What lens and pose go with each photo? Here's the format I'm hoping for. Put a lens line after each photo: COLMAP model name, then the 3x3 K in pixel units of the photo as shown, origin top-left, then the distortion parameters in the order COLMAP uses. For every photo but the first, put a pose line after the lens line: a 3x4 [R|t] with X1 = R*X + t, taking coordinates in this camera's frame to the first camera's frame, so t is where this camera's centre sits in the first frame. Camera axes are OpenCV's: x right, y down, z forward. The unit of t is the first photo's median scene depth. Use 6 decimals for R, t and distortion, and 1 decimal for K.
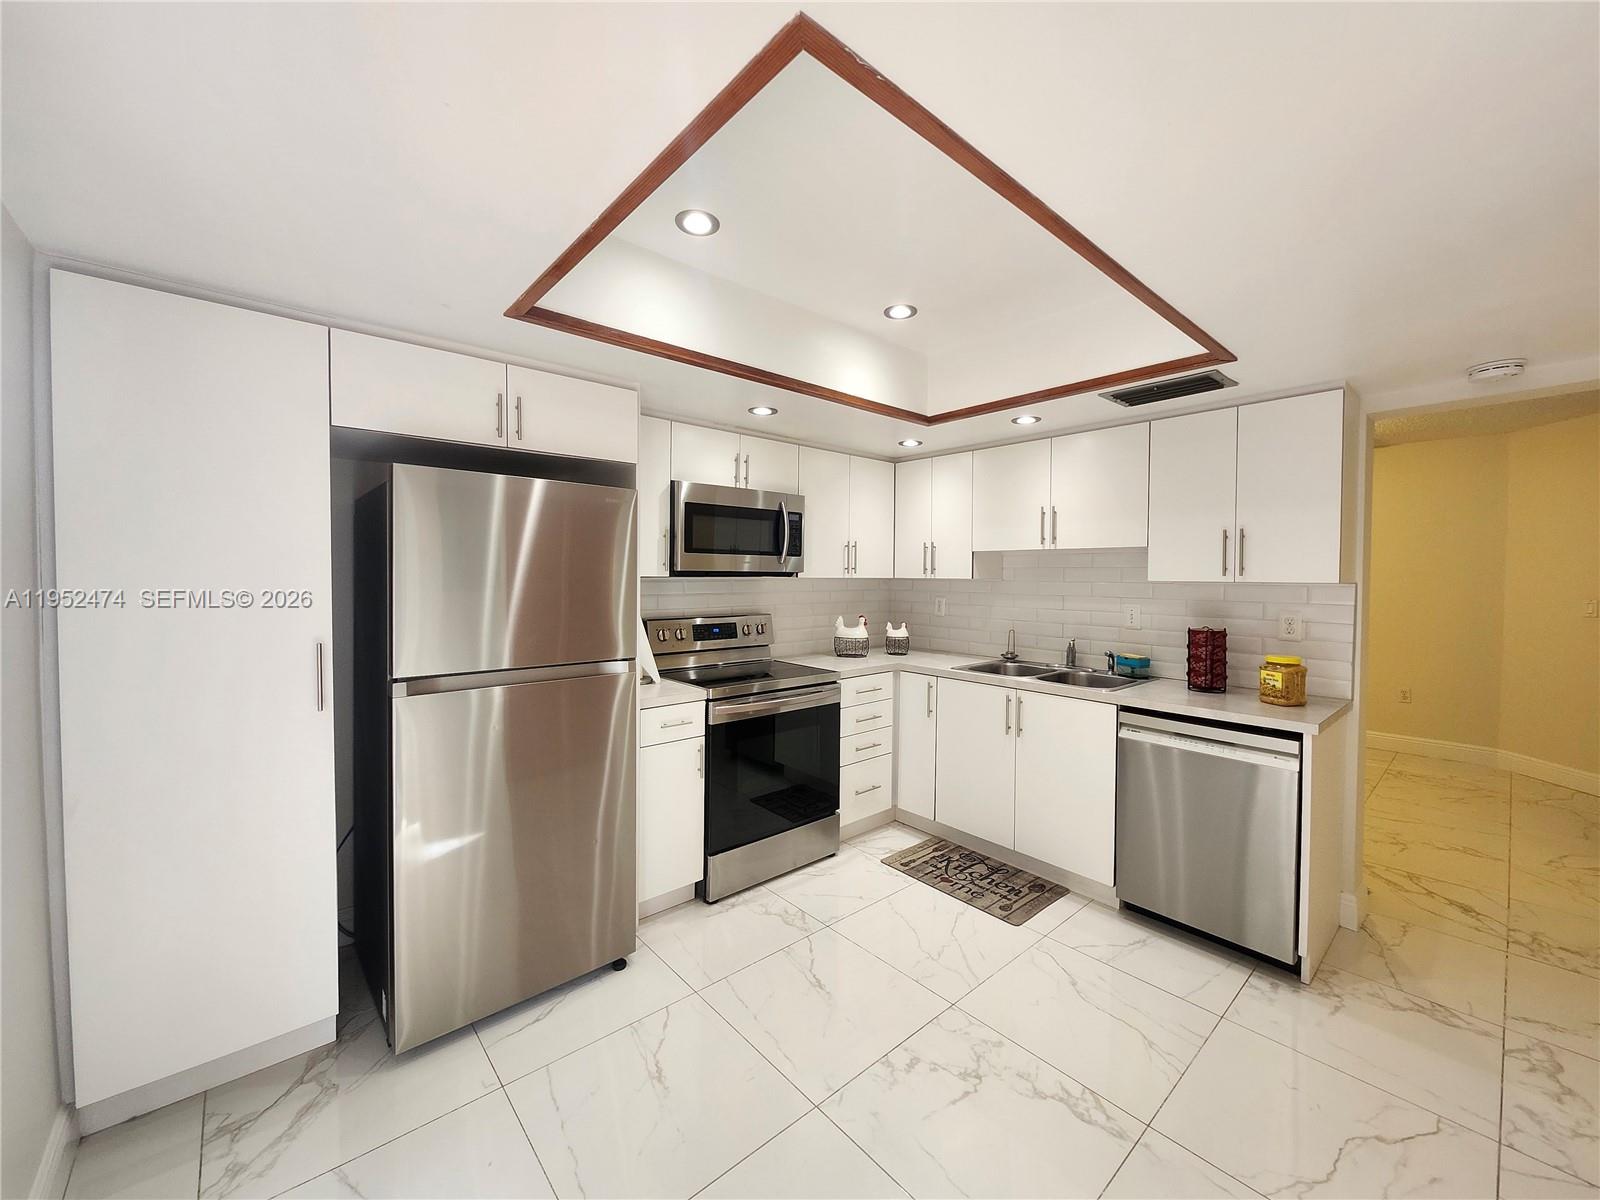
lens RADIAL K [[633.1, 0, 815.2], [0, 633.1, 592.2], [0, 0, 1]] dist [0.001879, -0.000082]
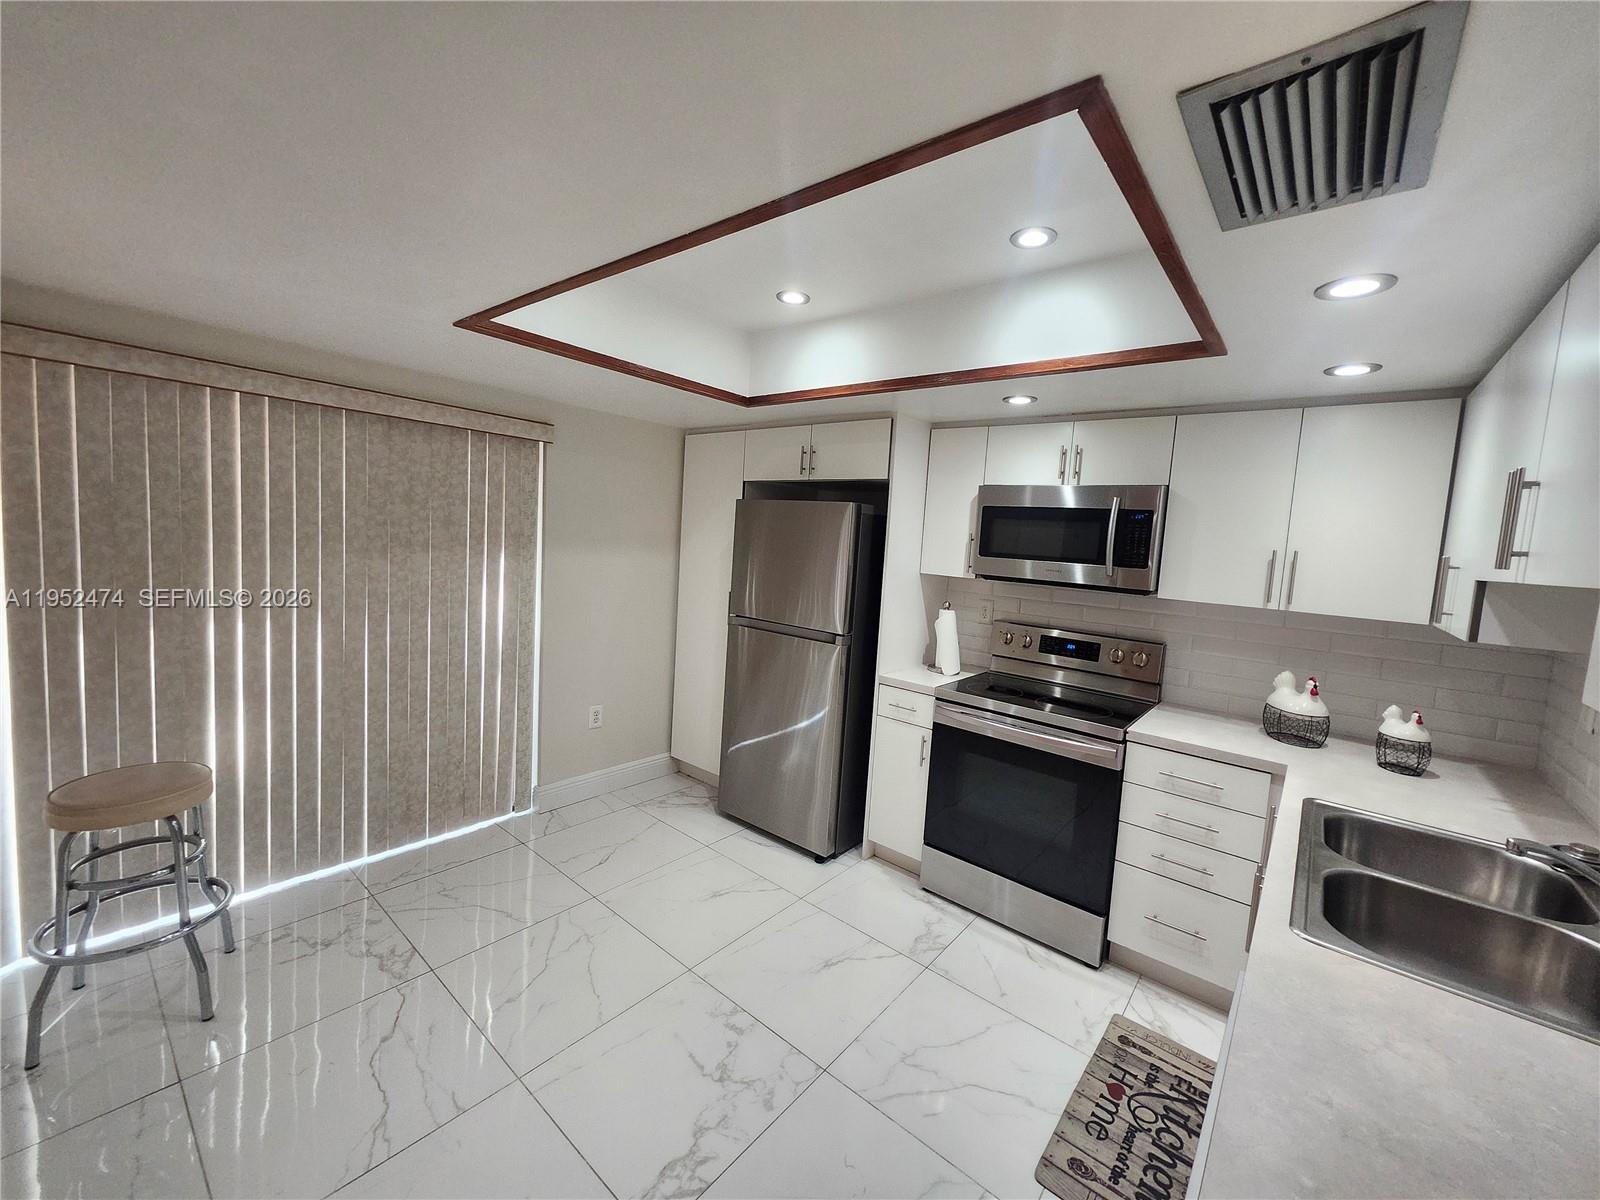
lens RADIAL K [[633.1, 0, 814.7], [0, 633.1, 590.5], [0, 0, 1]] dist [0.001879, -0.000082]
pose [[0.151391, 0.083318, -0.984956, 1.056711], [-0.094107, 0.993130, 0.069545, -0.074533], [0.983984, 0.082163, 0.158192, 0.812677]]
